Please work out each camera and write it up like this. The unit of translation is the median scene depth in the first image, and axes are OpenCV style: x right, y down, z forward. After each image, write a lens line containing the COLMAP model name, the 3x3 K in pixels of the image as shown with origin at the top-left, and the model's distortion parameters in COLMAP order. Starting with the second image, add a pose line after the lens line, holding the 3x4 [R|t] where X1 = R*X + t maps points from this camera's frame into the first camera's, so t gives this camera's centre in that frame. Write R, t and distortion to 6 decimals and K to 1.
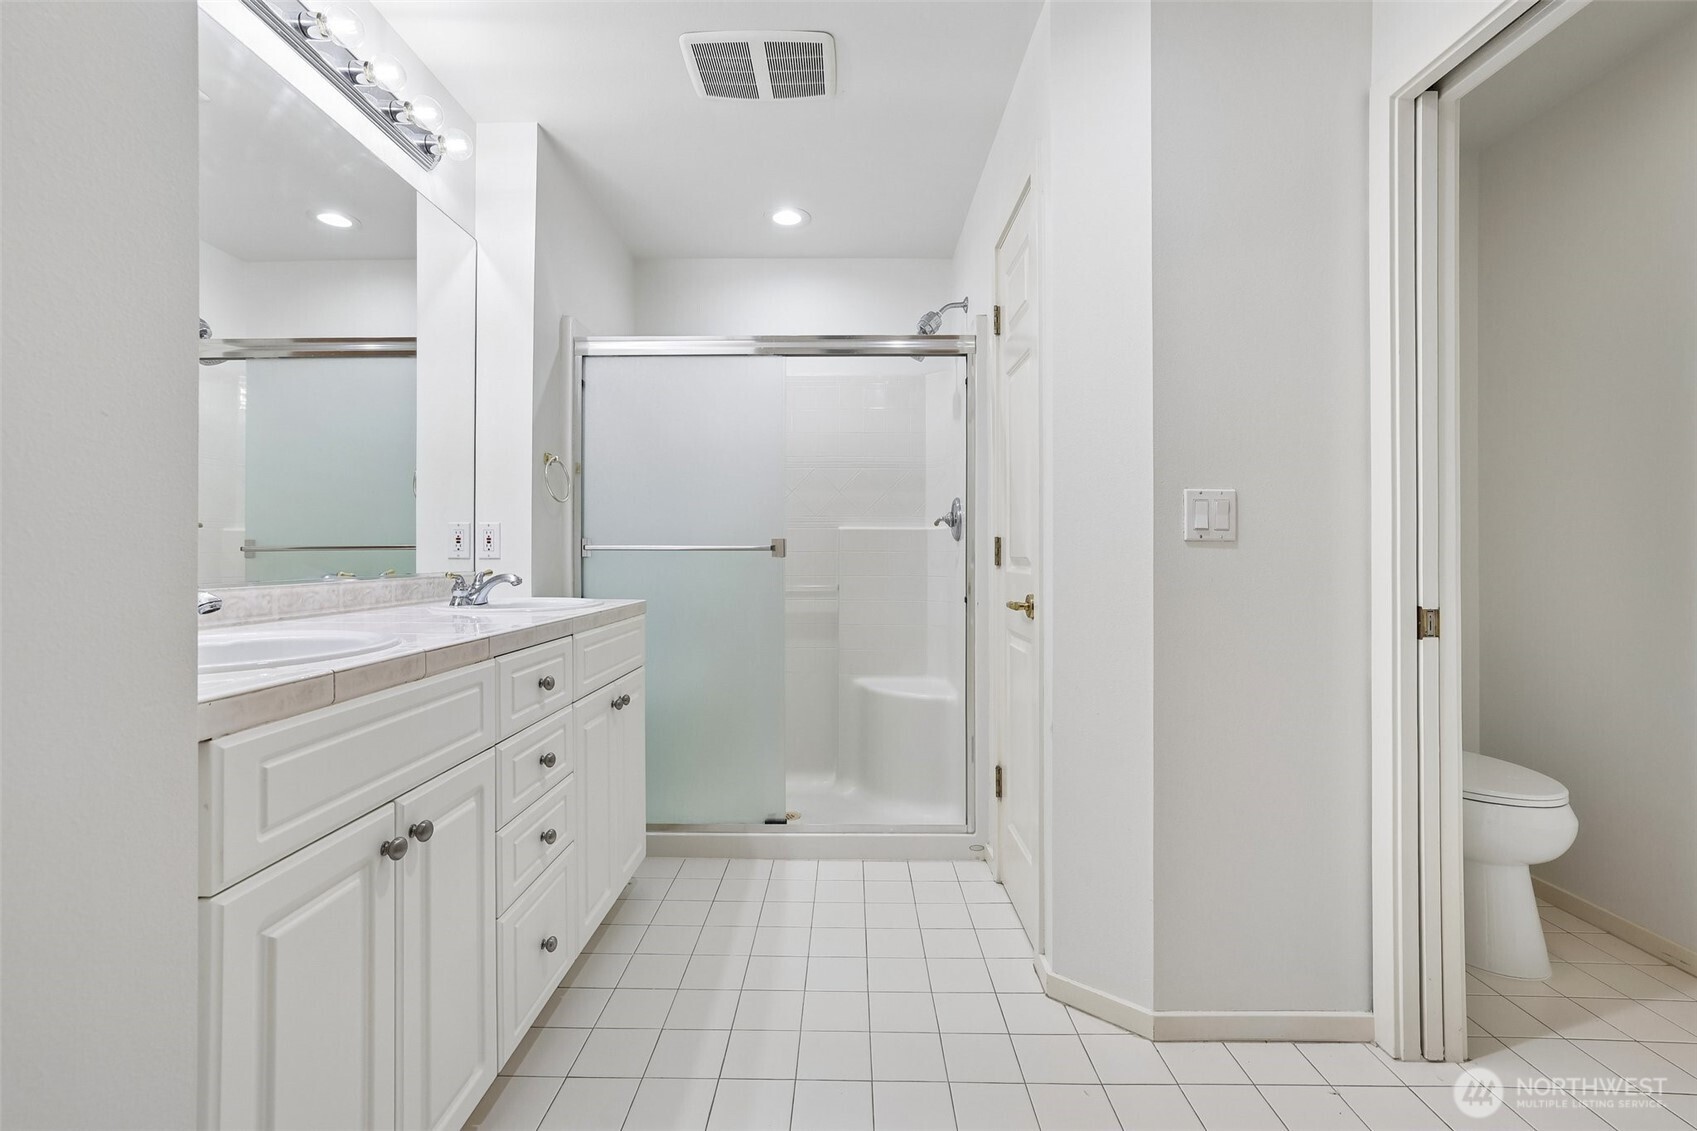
lens RADIAL K [[736.3, 0, 862.0], [0, 736.3, 560.0], [0, 0, 1]] dist [-0.026649, 0.003236]
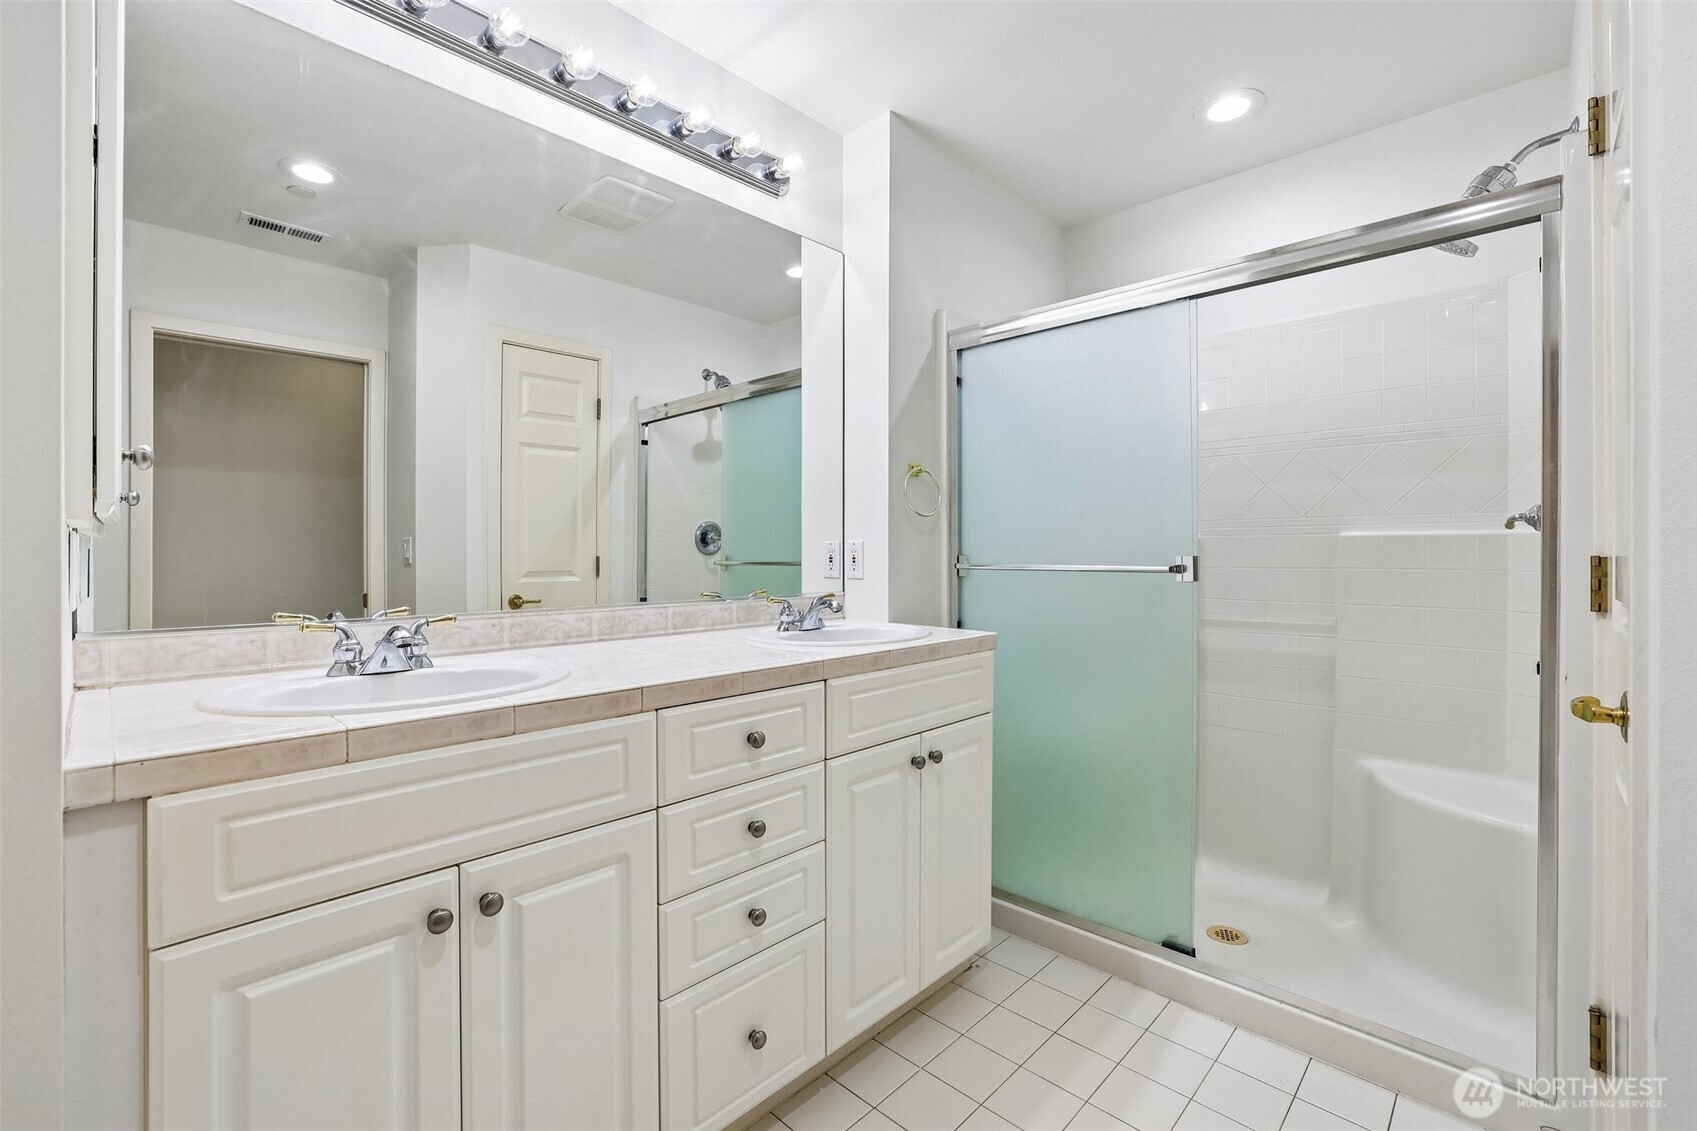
lens RADIAL K [[736.3, 0, 842.1], [0, 736.3, 563.8], [0, 0, 1]] dist [-0.026649, 0.003236]
pose [[0.722681, 0.006105, -0.691155, 0.153454], [-0.003071, 0.999979, 0.005621, -0.027312], [0.691175, -0.001939, 0.722685, 0.287333]]
